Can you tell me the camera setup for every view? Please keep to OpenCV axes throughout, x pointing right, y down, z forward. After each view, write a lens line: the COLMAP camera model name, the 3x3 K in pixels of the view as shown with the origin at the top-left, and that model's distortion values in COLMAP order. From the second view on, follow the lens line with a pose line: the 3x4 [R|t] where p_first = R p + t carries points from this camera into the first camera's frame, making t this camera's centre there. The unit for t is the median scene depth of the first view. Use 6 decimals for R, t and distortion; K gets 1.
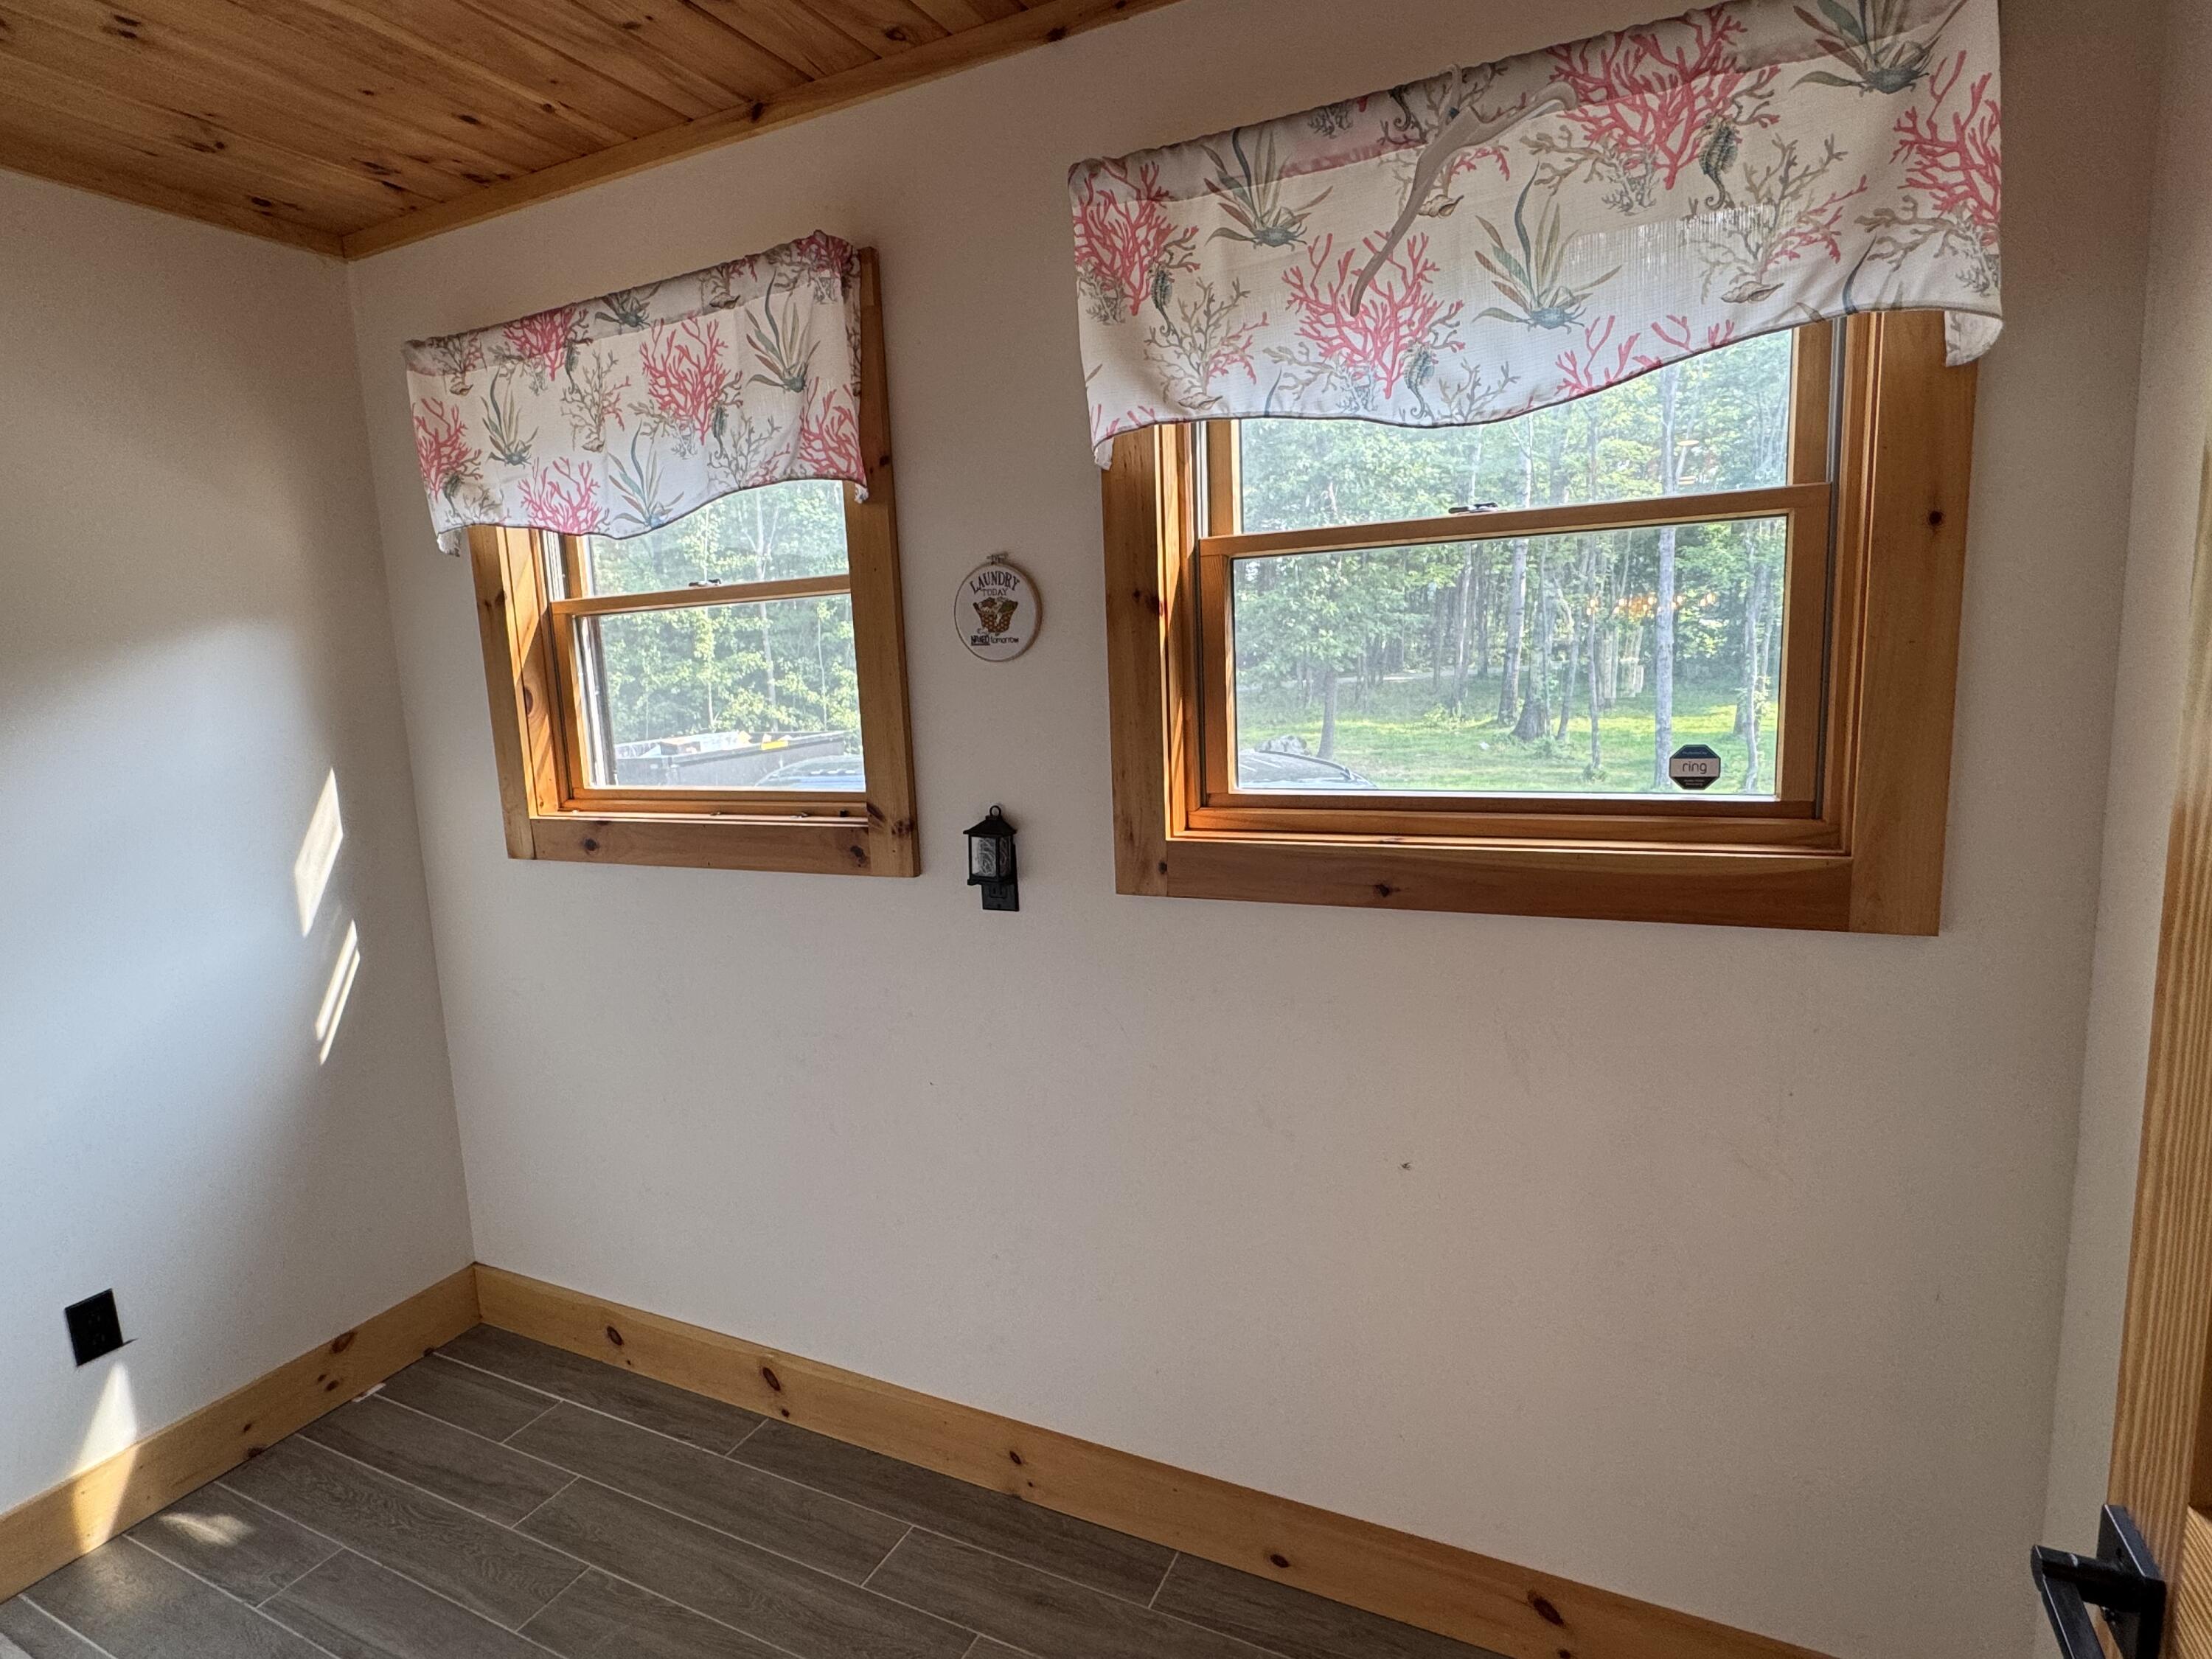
lens RADIAL K [[1149.9, 0, 1096.8], [0, 1149.9, 834.8], [0, 0, 1]] dist [-0.002492, 0.001104]
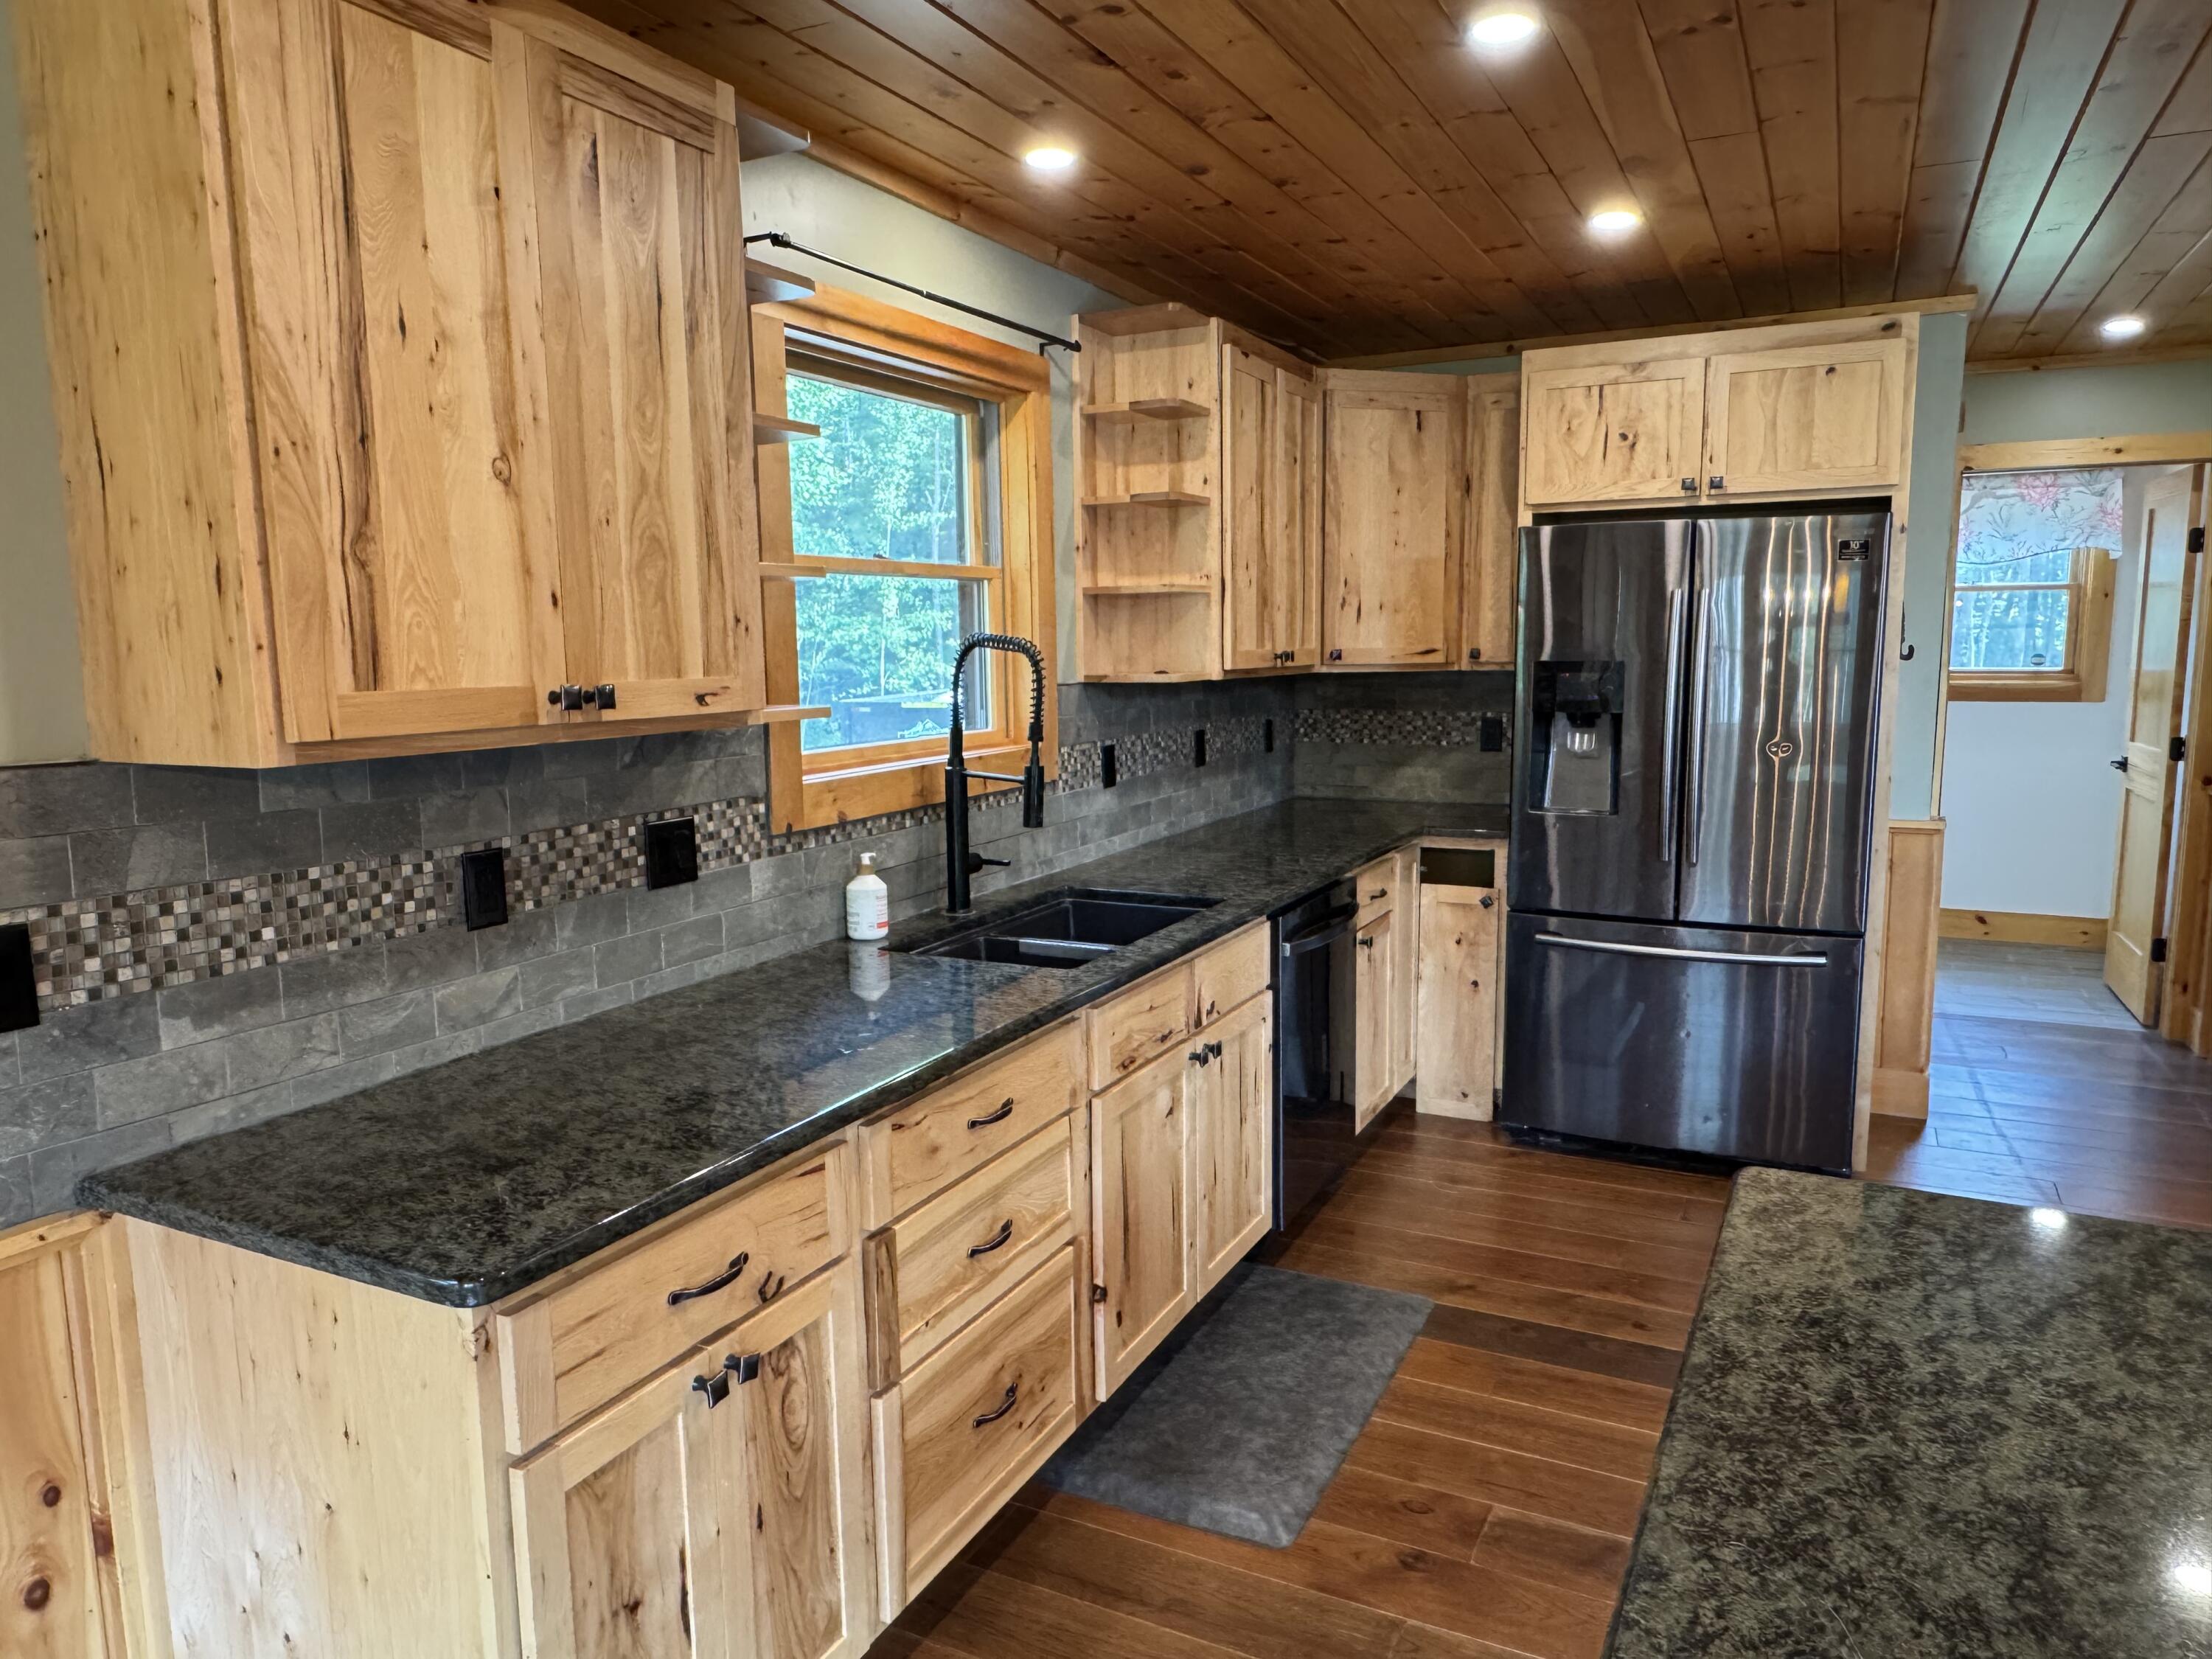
lens RADIAL K [[1440.6, 0, 1094.1], [0, 1440.6, 833.9], [0, 0, 1]] dist [-0.004129, 0.001915]
pose [[0.999405, 0.033001, -0.010035, -2.393283], [-0.033110, 0.999392, -0.010886, 0.639018], [0.009670, 0.011212, 0.999890, -3.554971]]
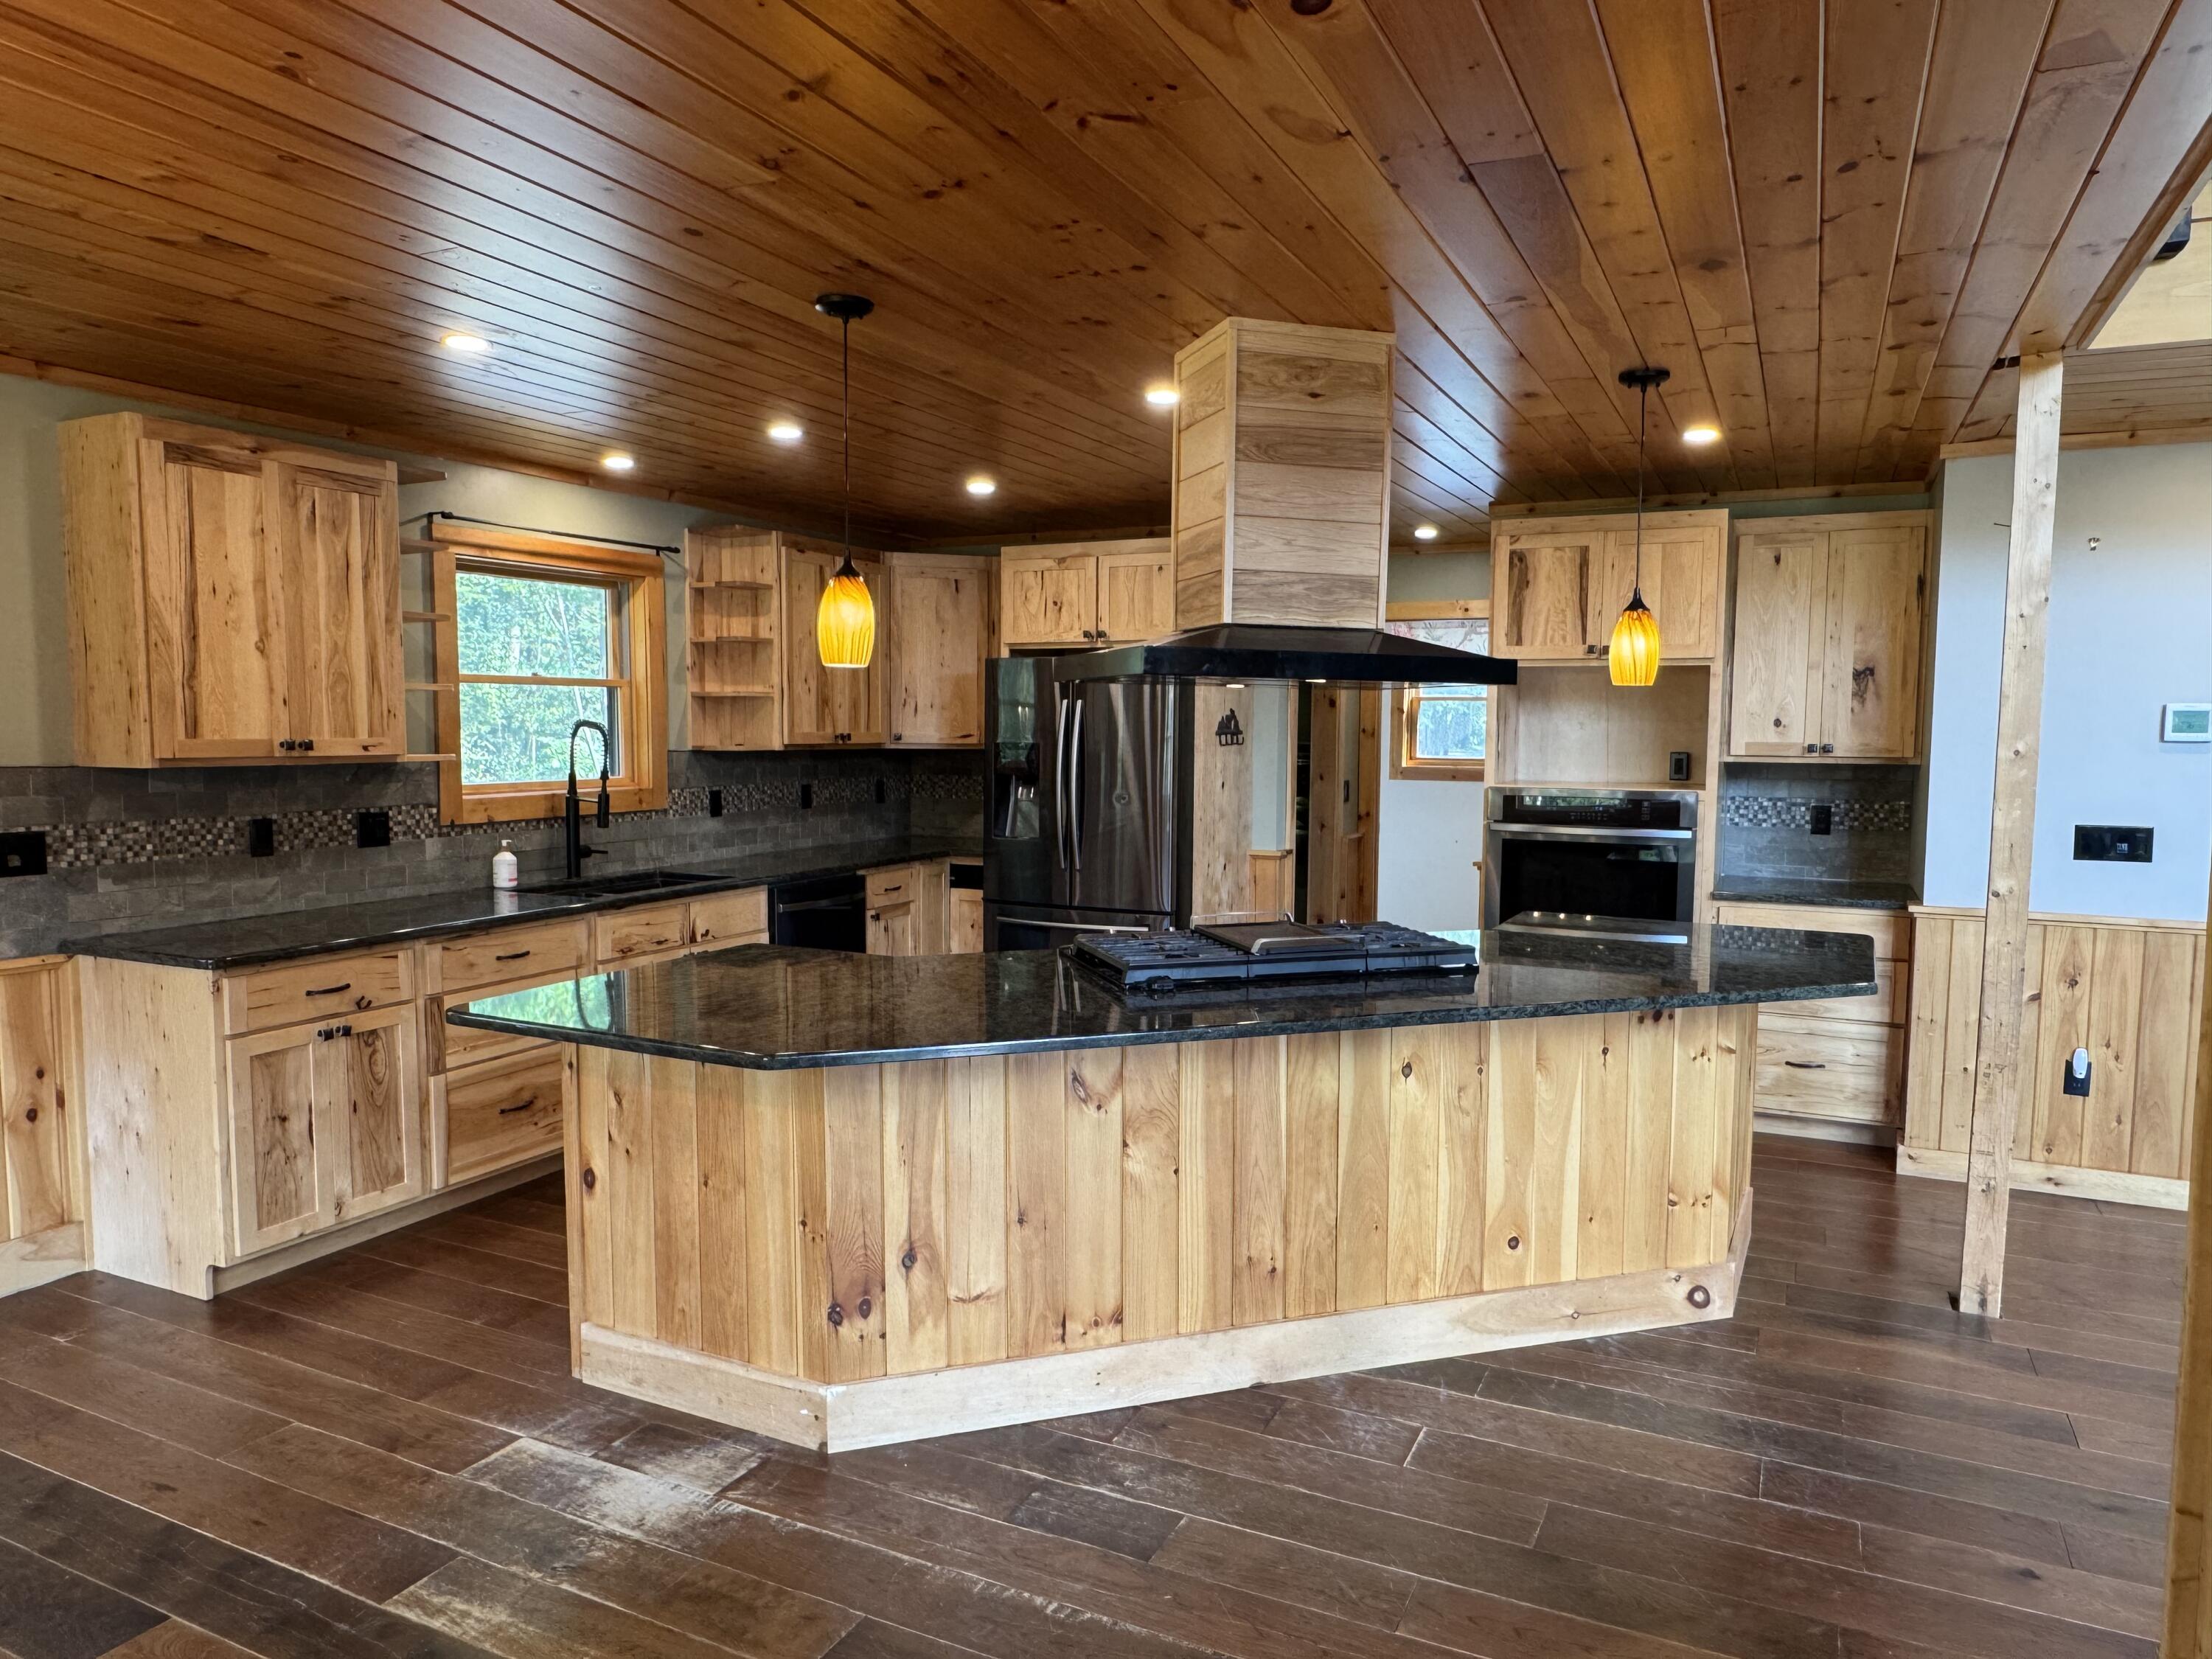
lens RADIAL K [[1440.6, 0, 1100.4], [0, 1440.6, 836.2], [0, 0, 1]] dist [-0.004129, 0.001915]
pose [[0.998758, 0.048931, 0.009360, -1.307754], [-0.048171, 0.996448, -0.069079, 0.817170], [-0.012707, 0.068542, 0.997567, -5.116425]]
